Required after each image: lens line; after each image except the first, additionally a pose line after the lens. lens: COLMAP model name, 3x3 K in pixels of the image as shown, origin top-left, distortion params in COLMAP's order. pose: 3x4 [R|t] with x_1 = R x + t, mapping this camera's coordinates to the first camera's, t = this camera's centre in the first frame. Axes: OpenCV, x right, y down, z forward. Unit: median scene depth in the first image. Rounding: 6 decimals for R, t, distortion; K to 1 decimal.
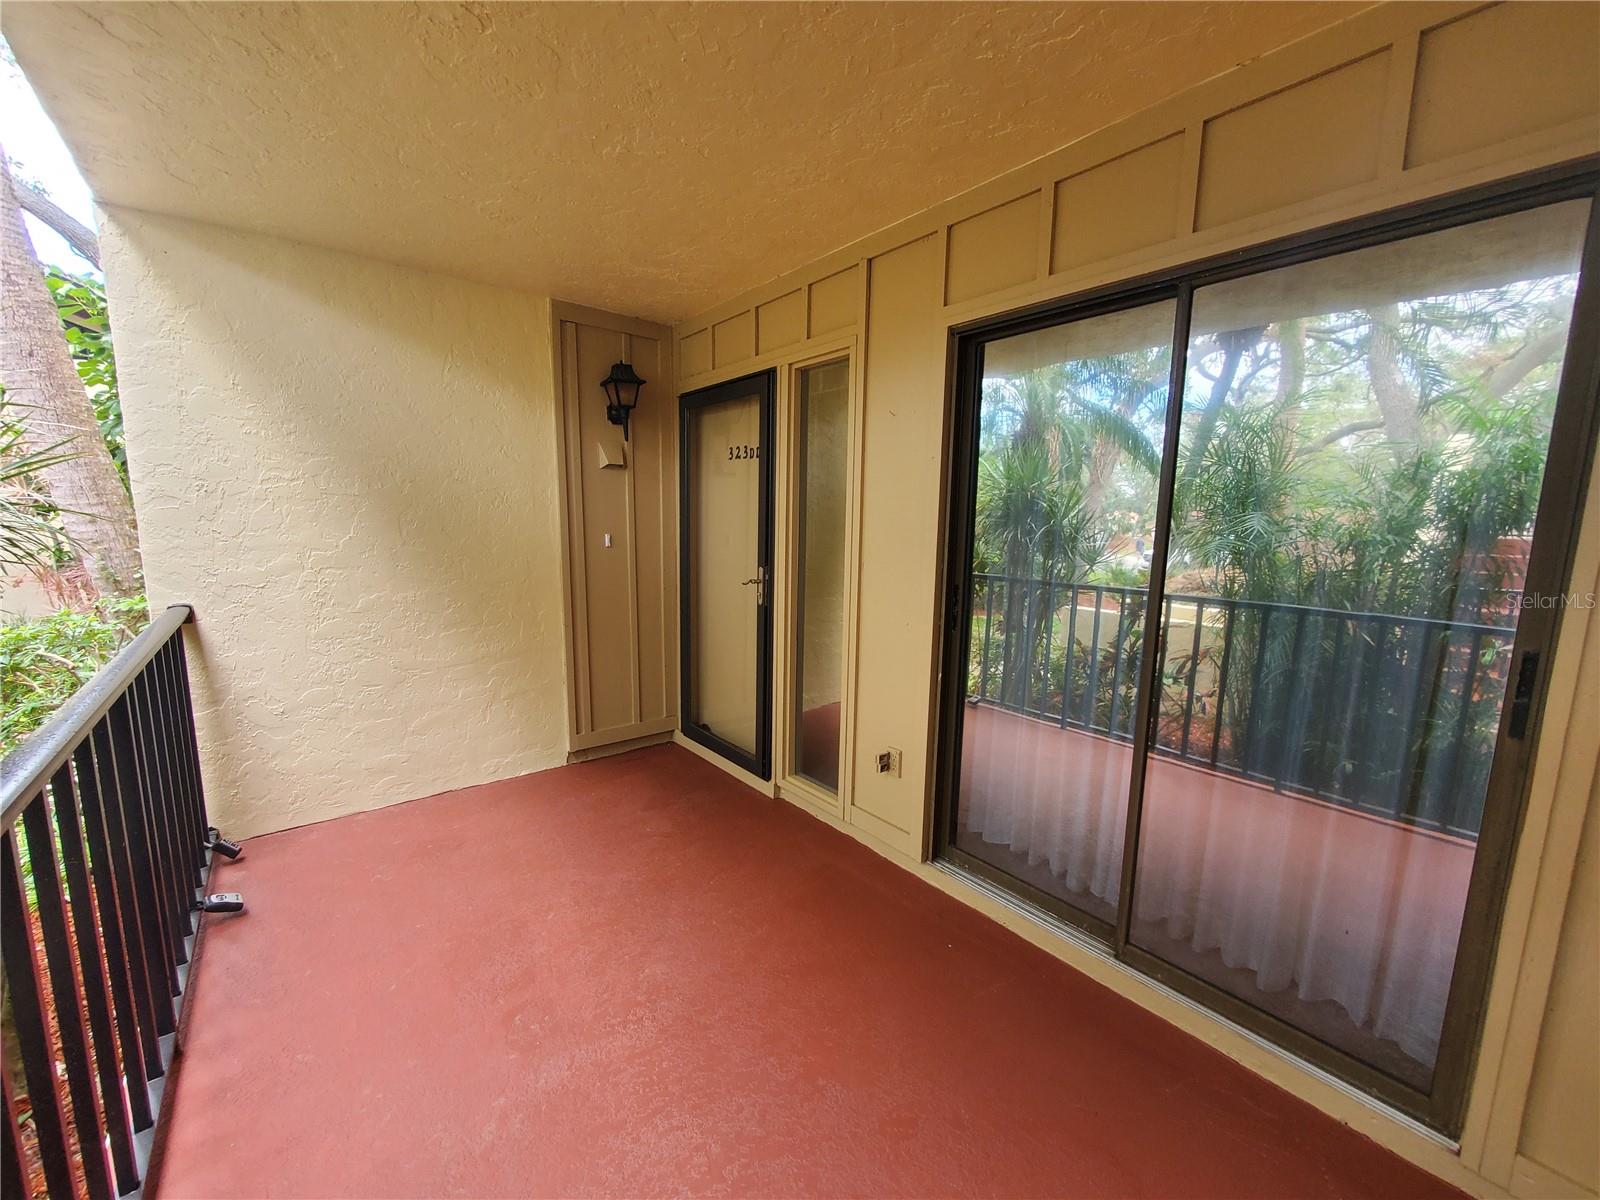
lens RADIAL K [[608.0, 0, 783.2], [0, 608.0, 600.4], [0, 0, 1]] dist [-0.001427, 0.000009]
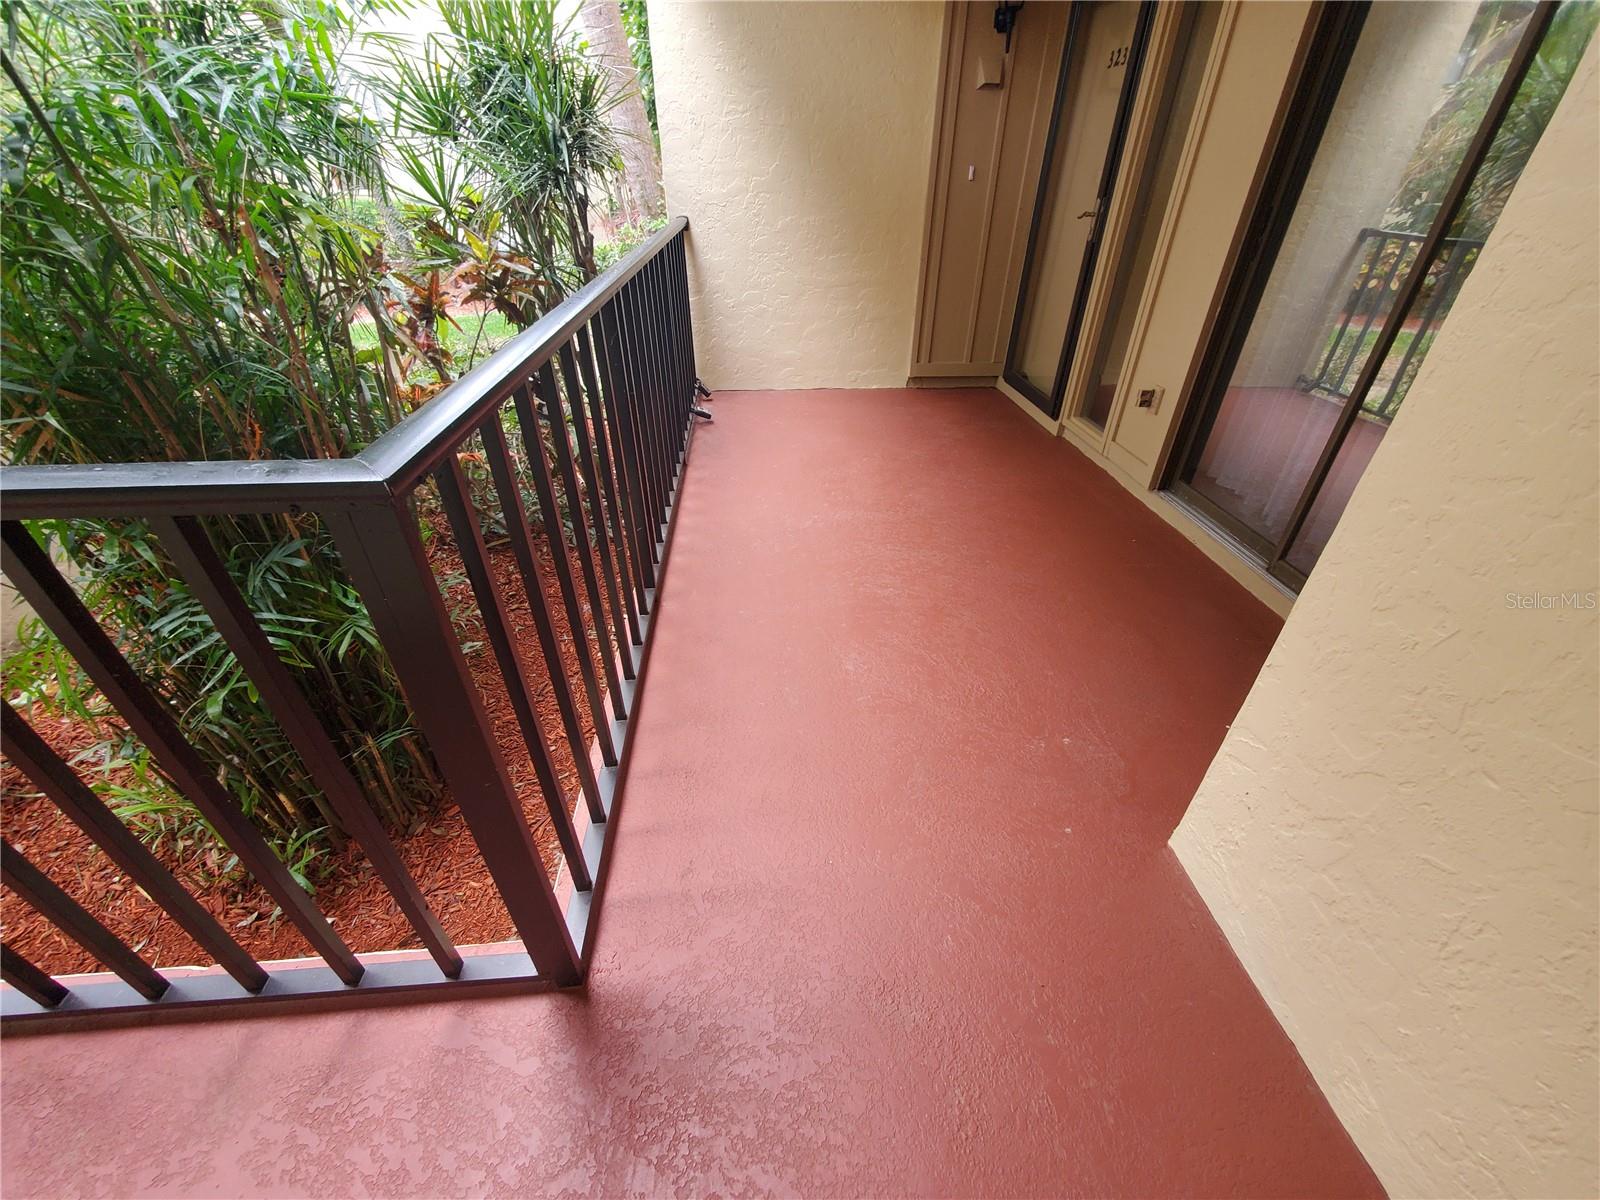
lens RADIAL K [[634.8, 0, 817.0], [0, 634.8, 617.6], [0, 0, 1]] dist [0.009702, -0.009918]
pose [[0.828909, 0.316752, -0.461062, 0.294099], [-0.085504, 0.886292, 0.455165, 0.126611], [0.552810, -0.337868, 0.761739, -0.317836]]
